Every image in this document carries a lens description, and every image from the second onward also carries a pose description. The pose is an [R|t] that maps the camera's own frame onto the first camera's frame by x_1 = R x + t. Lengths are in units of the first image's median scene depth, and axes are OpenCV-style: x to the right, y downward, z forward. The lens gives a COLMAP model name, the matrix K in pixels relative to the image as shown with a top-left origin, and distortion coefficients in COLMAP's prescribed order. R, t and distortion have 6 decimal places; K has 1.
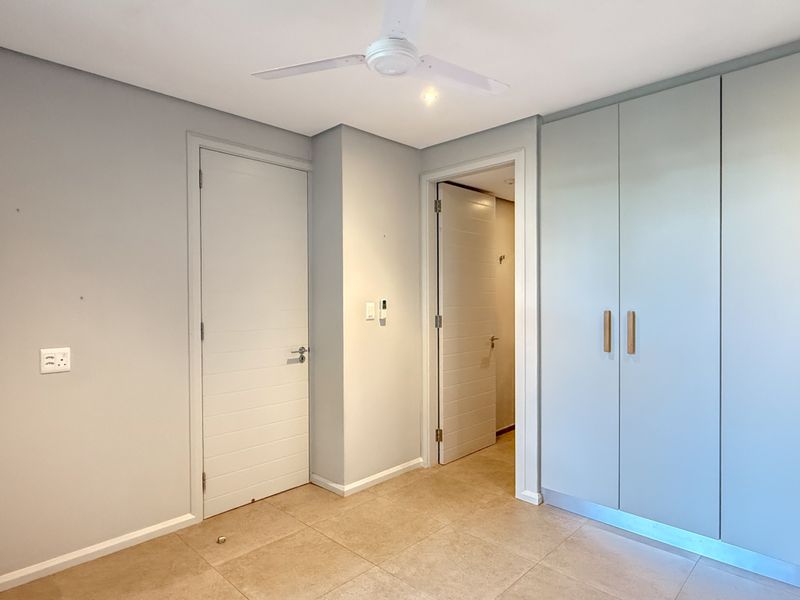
lens RADIAL K [[466.6, 0, 410.7], [0, 466.6, 302.9], [0, 0, 1]] dist [0.000372, -0.000686]
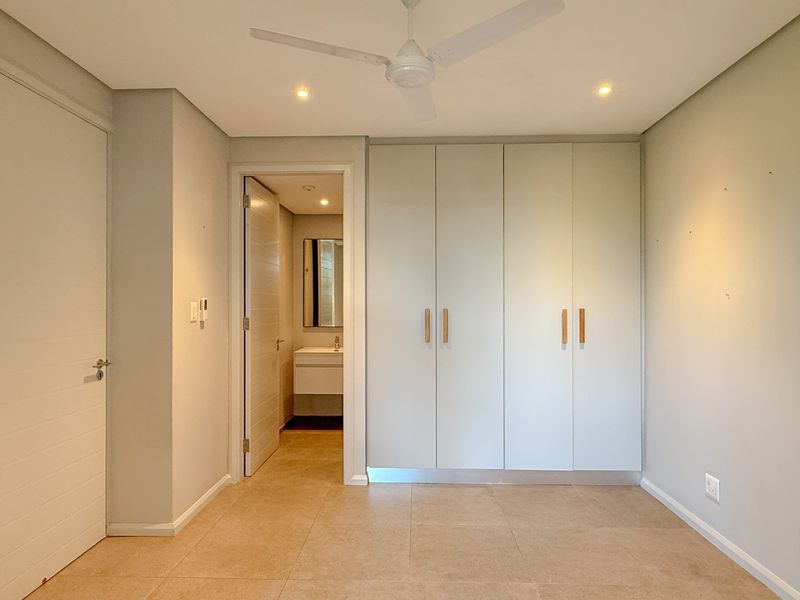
lens RADIAL K [[466.6, 0, 410.7], [0, 466.6, 302.9], [0, 0, 1]] dist [0.000372, -0.000686]
pose [[0.742359, 0.006626, 0.669969, -0.370248], [0.005617, 0.999854, -0.016113, 0.017166], [-0.669979, 0.015725, 0.742214, 0.092523]]
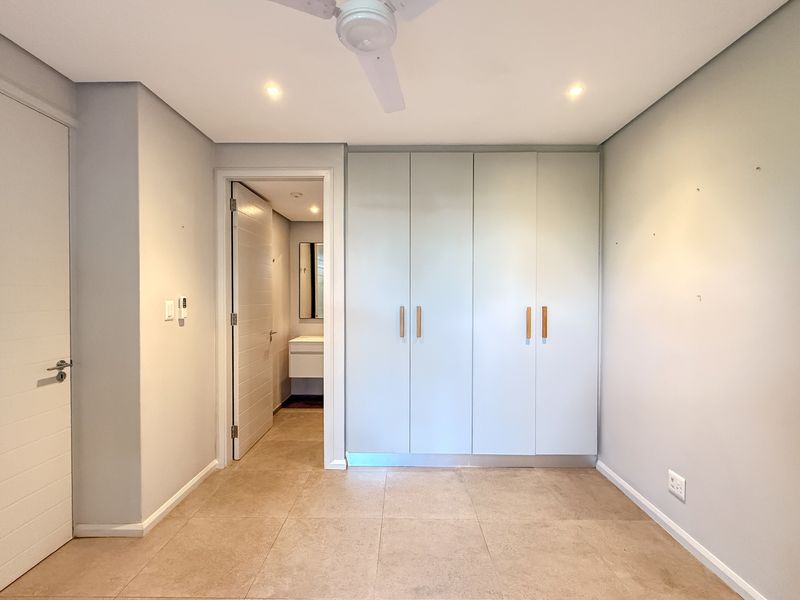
lens RADIAL K [[353.2, 0, 405.1], [0, 353.2, 300.8], [0, 0, 1]] dist [0.000249, 0.000034]
pose [[0.730419, -0.003381, 0.682991, -0.218295], [0.002524, 0.999994, 0.002251, -0.000943], [-0.682995, 0.000080, 0.730423, 0.216129]]
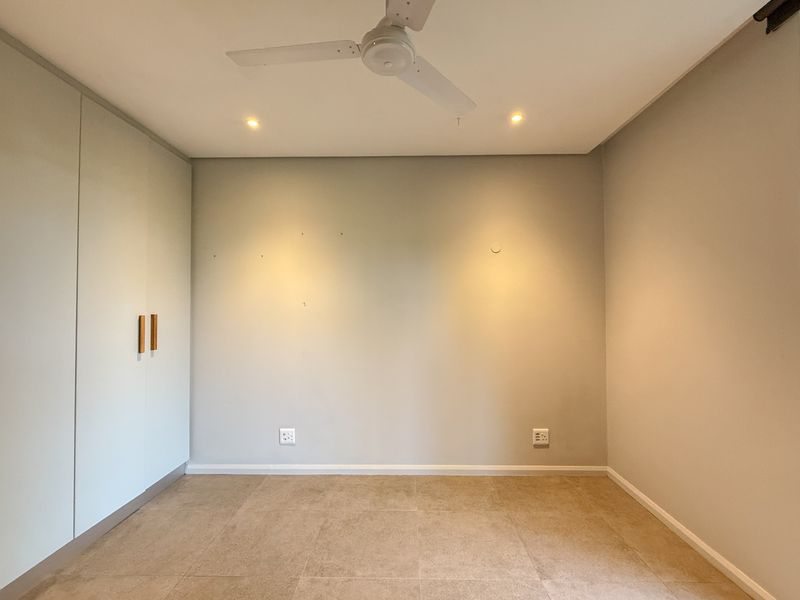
lens RADIAL K [[349.1, 0, 400.0], [0, 349.1, 300.0], [0, 0, 1]] dist [-0.001591, -0.000177]
pose [[-0.659417, 0.017345, 0.751577, -0.290431], [0.009301, 0.999846, -0.014915, 0.000785], [-0.751720, -0.002845, -0.659476, 0.702984]]
